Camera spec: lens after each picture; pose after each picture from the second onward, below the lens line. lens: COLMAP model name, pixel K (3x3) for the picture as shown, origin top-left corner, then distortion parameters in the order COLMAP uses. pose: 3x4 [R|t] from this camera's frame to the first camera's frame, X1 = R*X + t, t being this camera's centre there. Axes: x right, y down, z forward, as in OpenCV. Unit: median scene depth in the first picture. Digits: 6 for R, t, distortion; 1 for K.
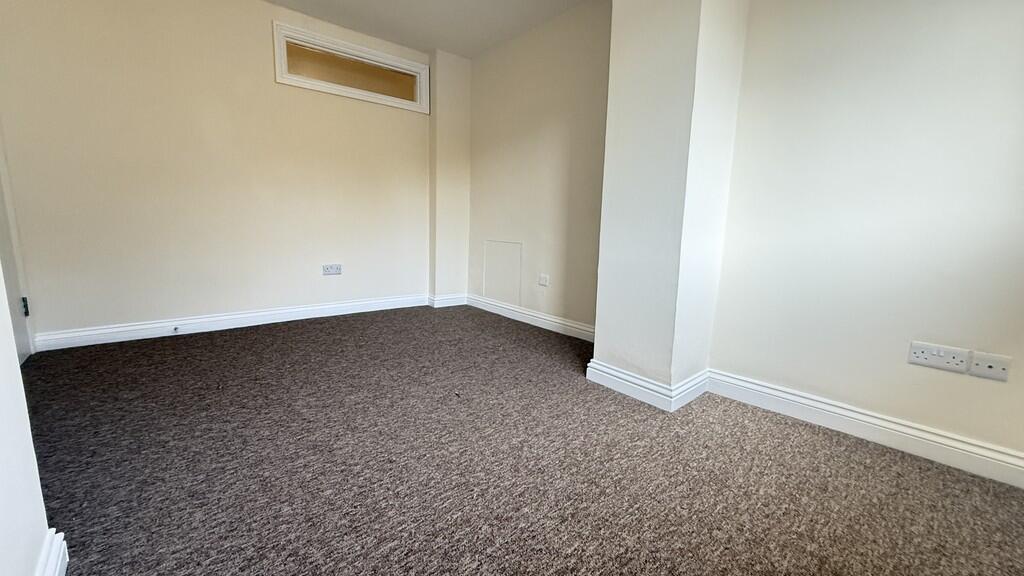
lens RADIAL K [[408.0, 0, 514.7], [0, 408.0, 287.0], [0, 0, 1]] dist [-0.002132, 0.001212]
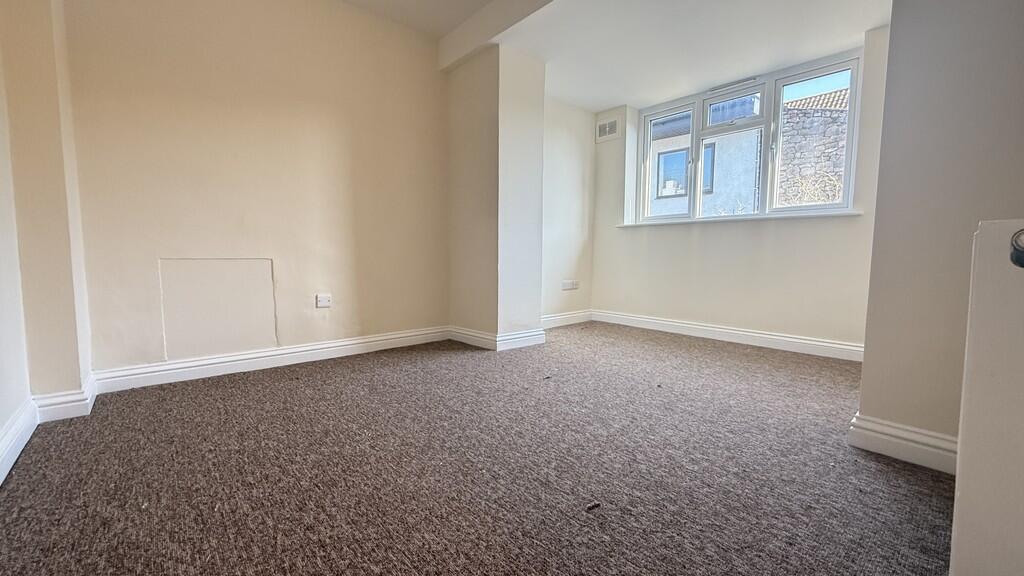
lens RADIAL K [[408.0, 0, 506.1], [0, 408.0, 285.1], [0, 0, 1]] dist [-0.002132, 0.001212]
pose [[-0.005076, -0.103529, 0.994613, -1.378177], [0.154631, 0.982582, 0.103066, -0.140313], [-0.987959, 0.154321, 0.011021, 1.169435]]
